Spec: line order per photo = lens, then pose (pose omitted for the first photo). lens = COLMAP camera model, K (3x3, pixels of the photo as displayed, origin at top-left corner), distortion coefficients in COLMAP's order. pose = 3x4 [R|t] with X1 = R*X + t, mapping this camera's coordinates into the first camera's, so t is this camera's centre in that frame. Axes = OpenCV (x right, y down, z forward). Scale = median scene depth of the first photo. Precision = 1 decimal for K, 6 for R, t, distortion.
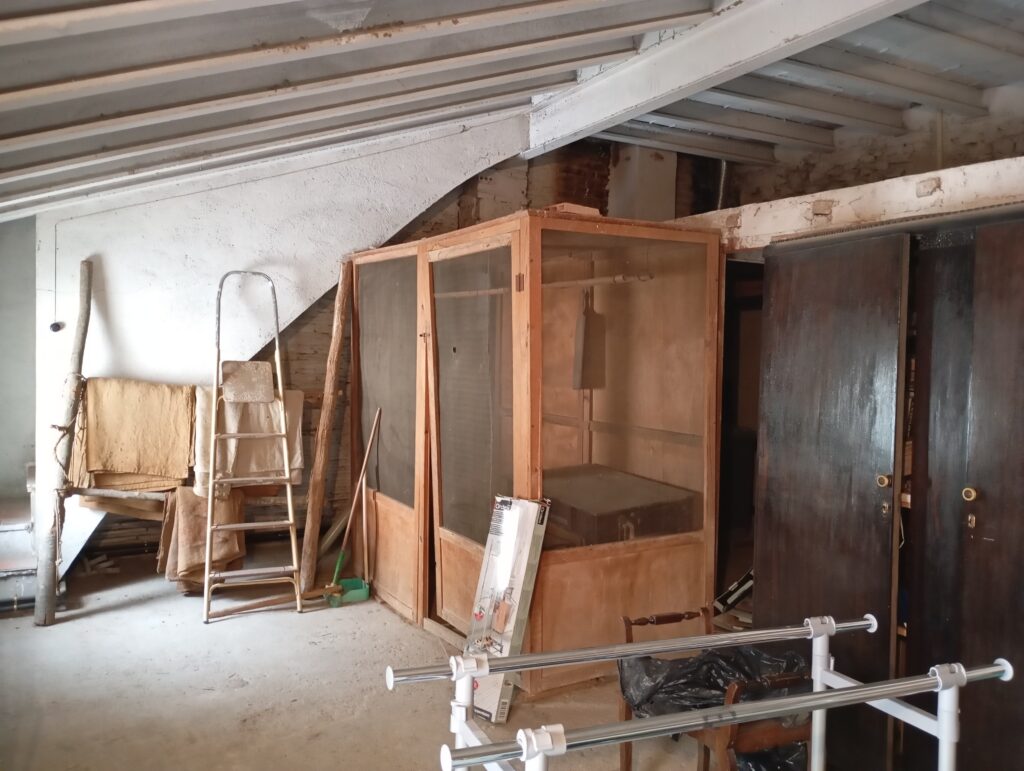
lens RADIAL K [[854.4, 0, 513.0], [0, 854.4, 388.8], [0, 0, 1]] dist [0.047676, -0.071886]
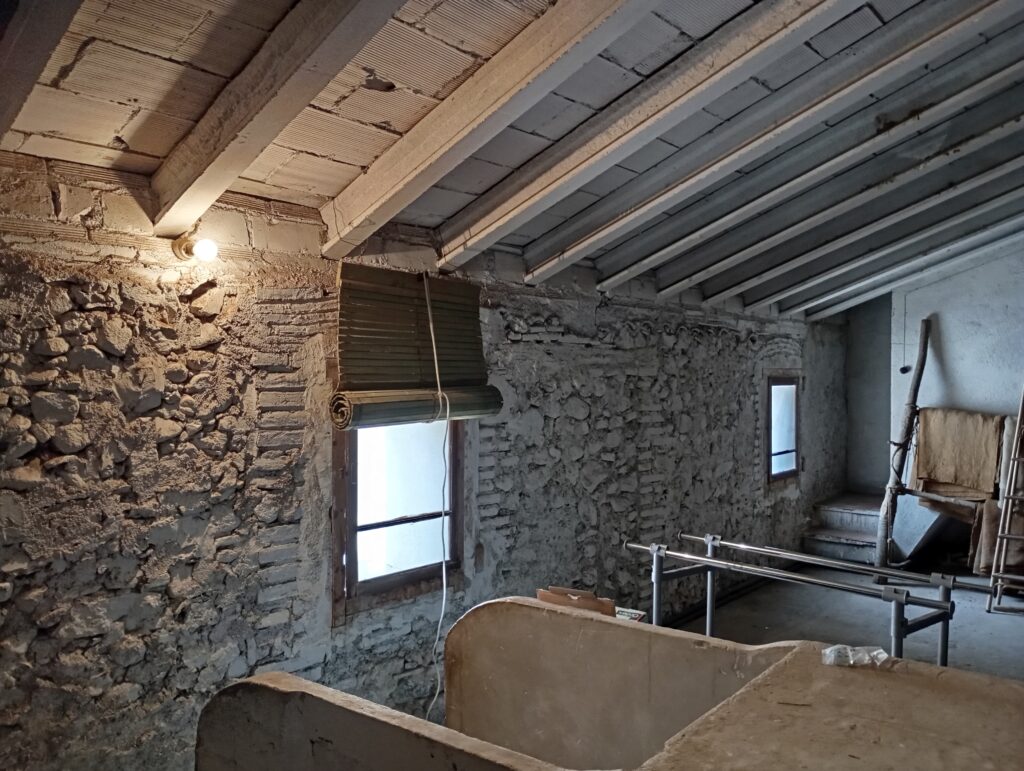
lens RADIAL K [[854.4, 0, 512.5], [0, 854.4, 387.1], [0, 0, 1]] dist [0.047676, -0.071886]
pose [[0.363333, -0.010195, -0.931603, 0.507685], [-0.025794, 0.999447, -0.020998, -0.000442], [0.931302, 0.031659, 0.362869, -0.067340]]
